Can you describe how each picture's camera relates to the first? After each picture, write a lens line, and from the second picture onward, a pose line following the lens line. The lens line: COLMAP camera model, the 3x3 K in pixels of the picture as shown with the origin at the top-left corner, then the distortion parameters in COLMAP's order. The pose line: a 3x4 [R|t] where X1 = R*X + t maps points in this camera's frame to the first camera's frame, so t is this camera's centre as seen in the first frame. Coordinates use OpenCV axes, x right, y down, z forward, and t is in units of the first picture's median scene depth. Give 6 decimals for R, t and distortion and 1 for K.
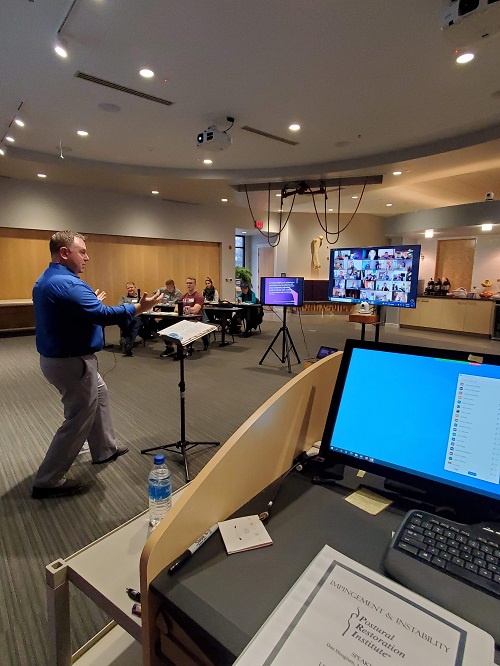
lens RADIAL K [[375.9, 0, 246.0], [0, 375.9, 341.3], [0, 0, 1]] dist [-0.000570, -0.000823]
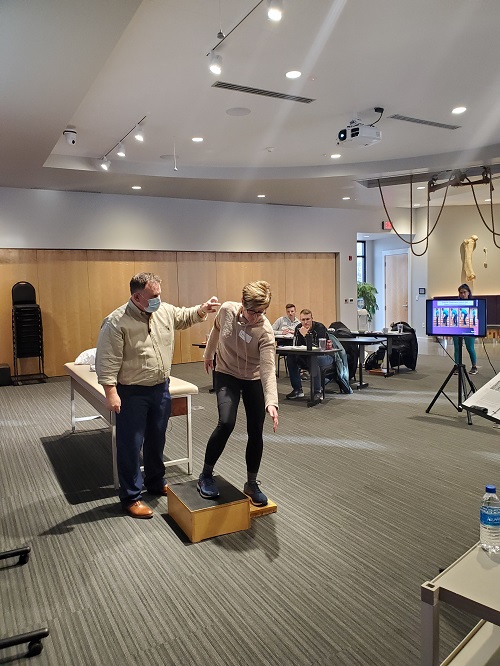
lens RADIAL K [[521.5, 0, 250.0], [0, 521.5, 333.0], [0, 0, 1]] dist [-0.008857, -0.010287]
pose [[0.982673, -0.023343, -0.183872, -0.075715], [0.005878, 0.995464, -0.094962, -0.001085], [0.185254, 0.092236, 0.978352, -0.071404]]
